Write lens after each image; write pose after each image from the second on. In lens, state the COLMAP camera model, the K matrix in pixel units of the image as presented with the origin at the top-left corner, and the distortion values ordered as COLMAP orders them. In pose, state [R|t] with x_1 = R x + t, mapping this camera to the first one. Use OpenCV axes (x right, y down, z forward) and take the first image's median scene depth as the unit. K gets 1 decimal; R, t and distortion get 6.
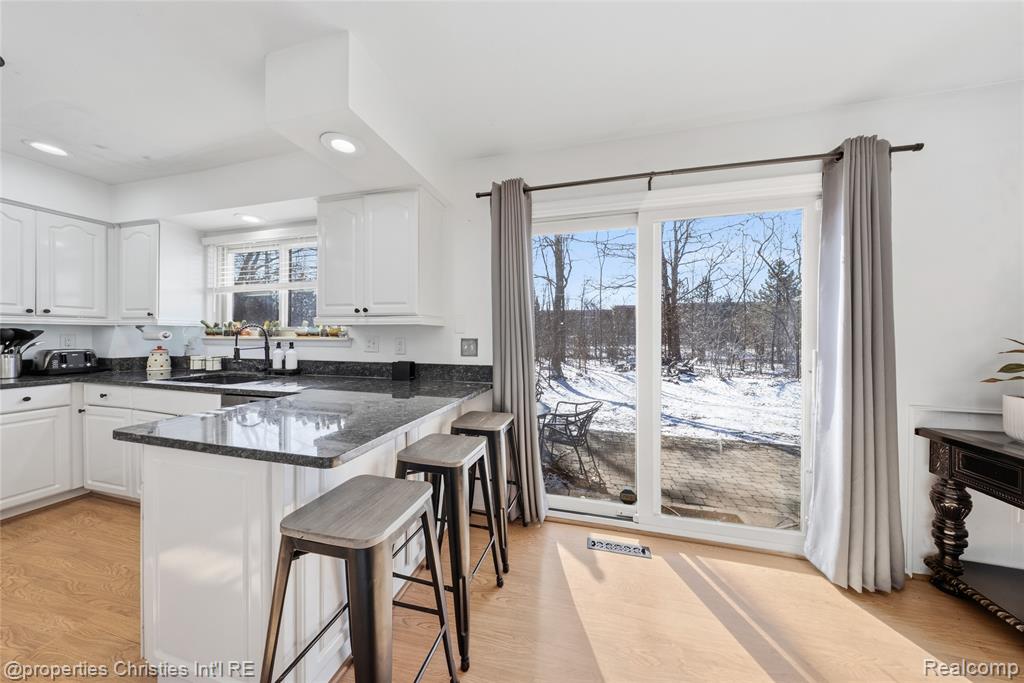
lens RADIAL K [[312.7, 0, 512.5], [0, 312.7, 338.4], [0, 0, 1]] dist [-0.000716, -0.000041]
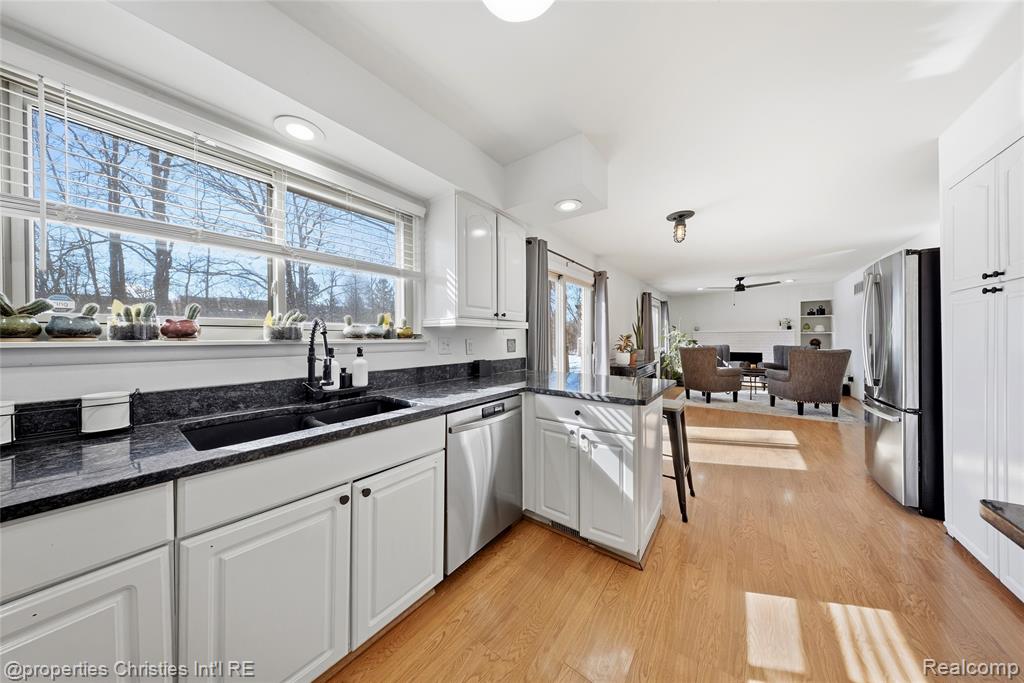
lens RADIAL K [[302.5, 0, 517.1], [0, 302.5, 338.6], [0, 0, 1]] dist [0.010766, -0.000056]
pose [[0.375779, -0.007955, 0.926675, -1.188356], [0.009208, 0.999946, 0.004850, -0.006880], [-0.926664, 0.006710, 0.375831, 0.423961]]
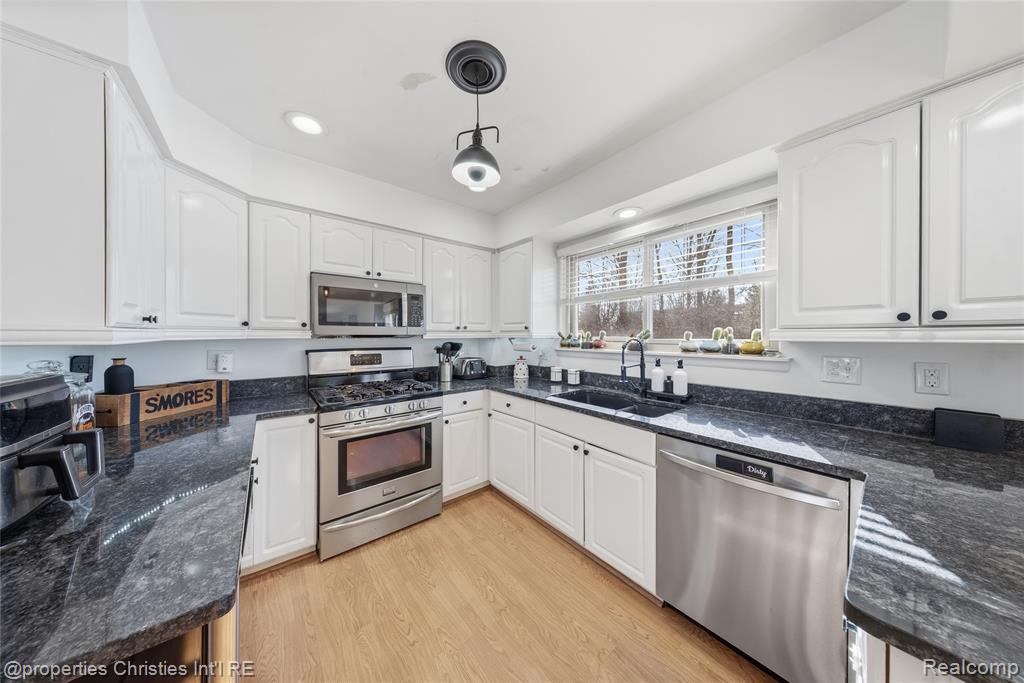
lens RADIAL K [[302.5, 0, 517.1], [0, 302.5, 338.6], [0, 0, 1]] dist [0.010766, -0.000056]
pose [[0.814138, 0.000643, -0.580671, -0.594488], [0.000780, 0.999997, 0.002201, -0.043071], [0.580671, -0.002245, 0.814135, 0.145412]]
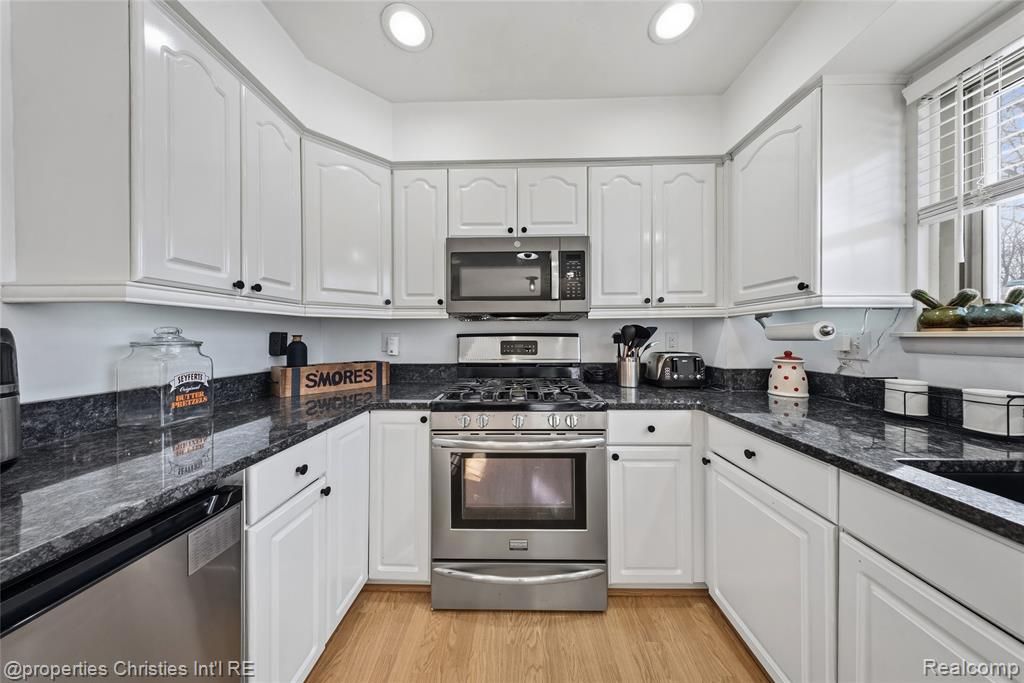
lens RADIAL K [[309.3, 0, 513.1], [0, 309.3, 337.2], [0, 0, 1]] dist [-0.000209, -0.000134]
pose [[0.233975, -0.003484, -0.972236, -0.810842], [0.001818, 0.999993, -0.003146, 0.001138], [0.972241, -0.001031, 0.233980, 0.461999]]
